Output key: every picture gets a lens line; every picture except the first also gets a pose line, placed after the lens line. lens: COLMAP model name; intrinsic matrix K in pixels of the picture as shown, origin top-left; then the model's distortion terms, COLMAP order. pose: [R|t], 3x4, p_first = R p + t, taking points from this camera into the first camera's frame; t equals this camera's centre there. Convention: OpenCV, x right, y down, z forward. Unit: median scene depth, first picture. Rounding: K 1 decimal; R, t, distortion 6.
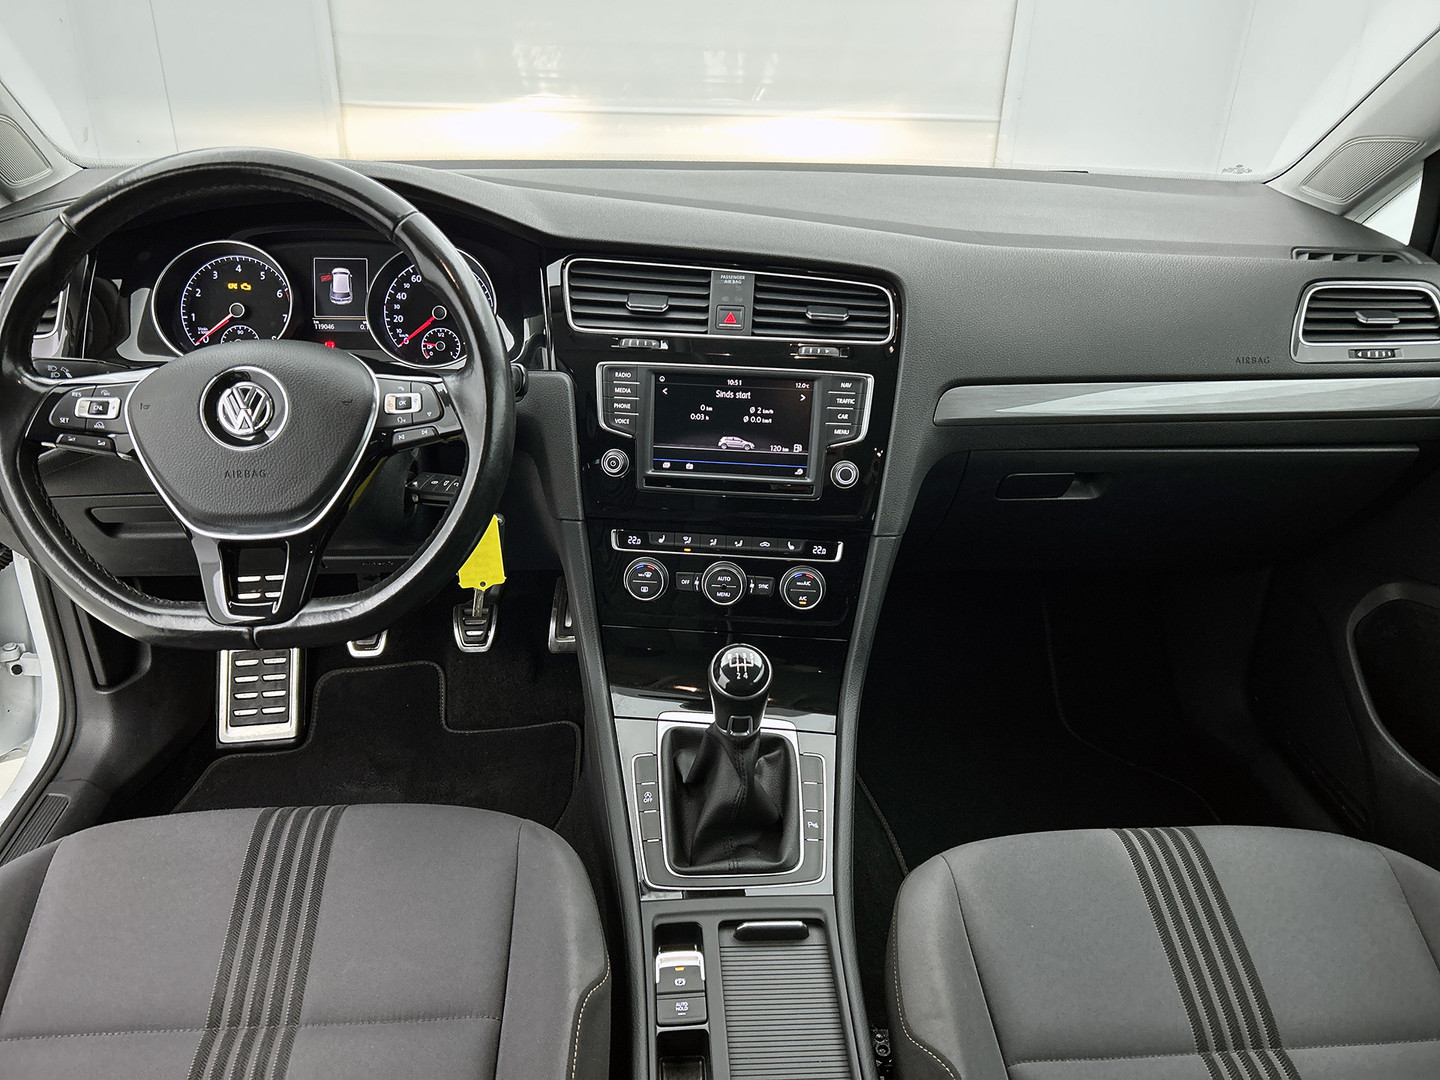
lens RADIAL K [[1100.4, 0, 725.8], [0, 1100.4, 534.2], [0, 0, 1]] dist [0.056168, -0.073330]
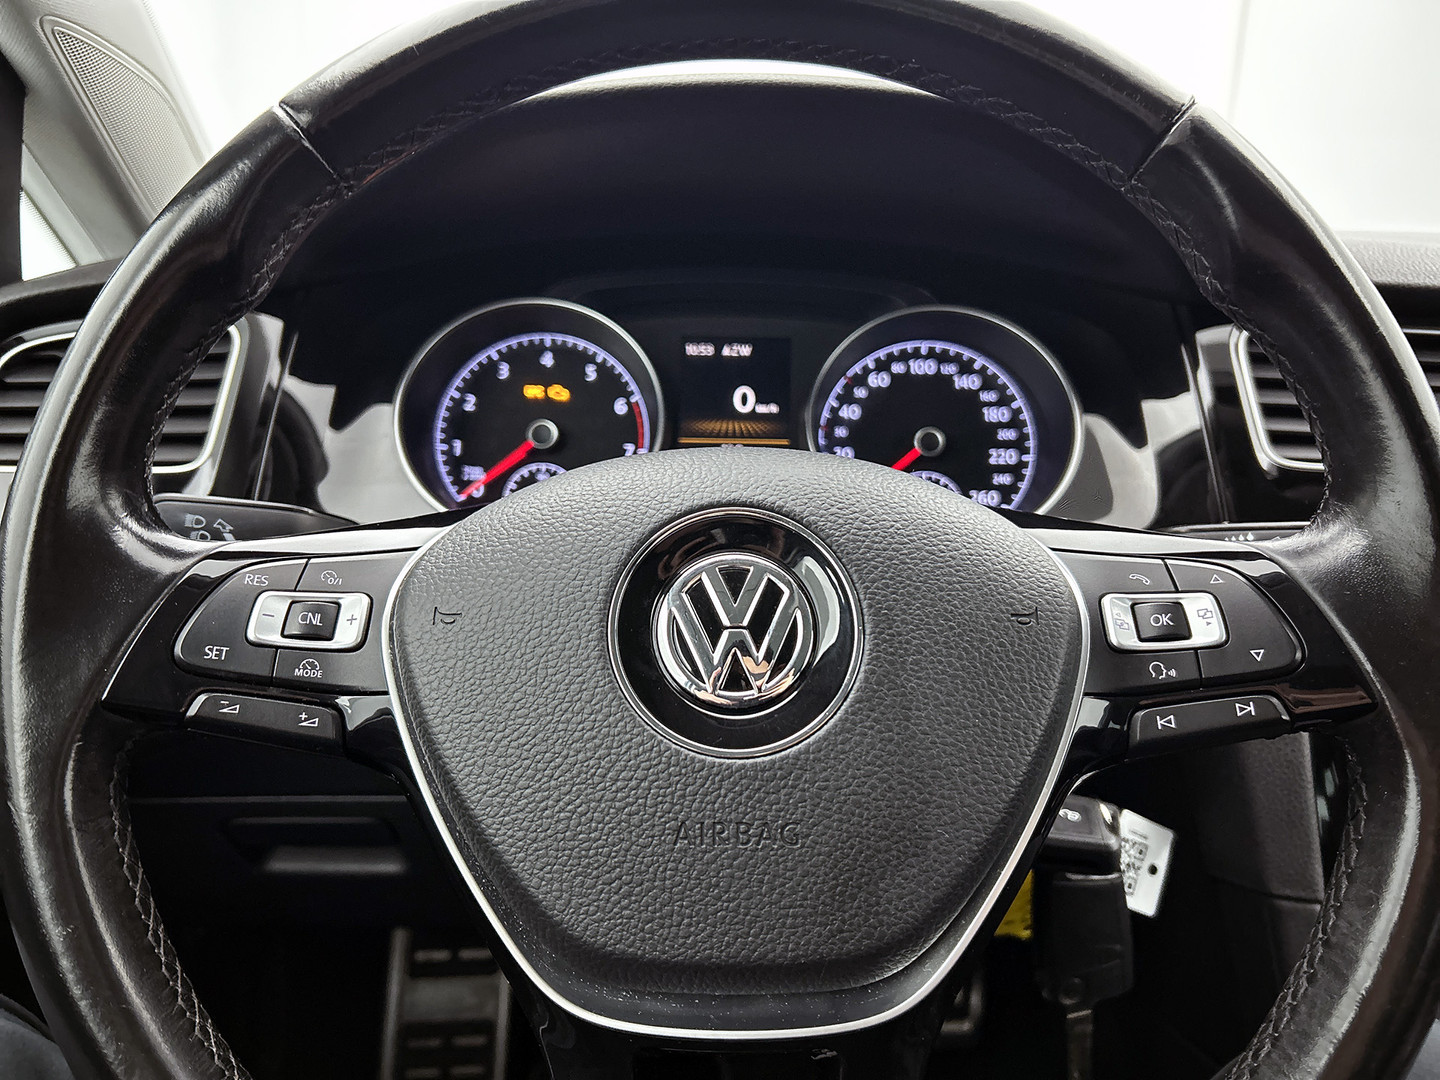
lens RADIAL K [[1100.4, 0, 708.0], [0, 1100.4, 536.1], [0, 0, 1]] dist [0.056168, -0.073330]
pose [[0.996438, 0.012996, -0.083326, -0.335920], [-0.029156, 0.980215, -0.195776, -0.060897], [0.079133, 0.197508, 0.977102, 0.541361]]
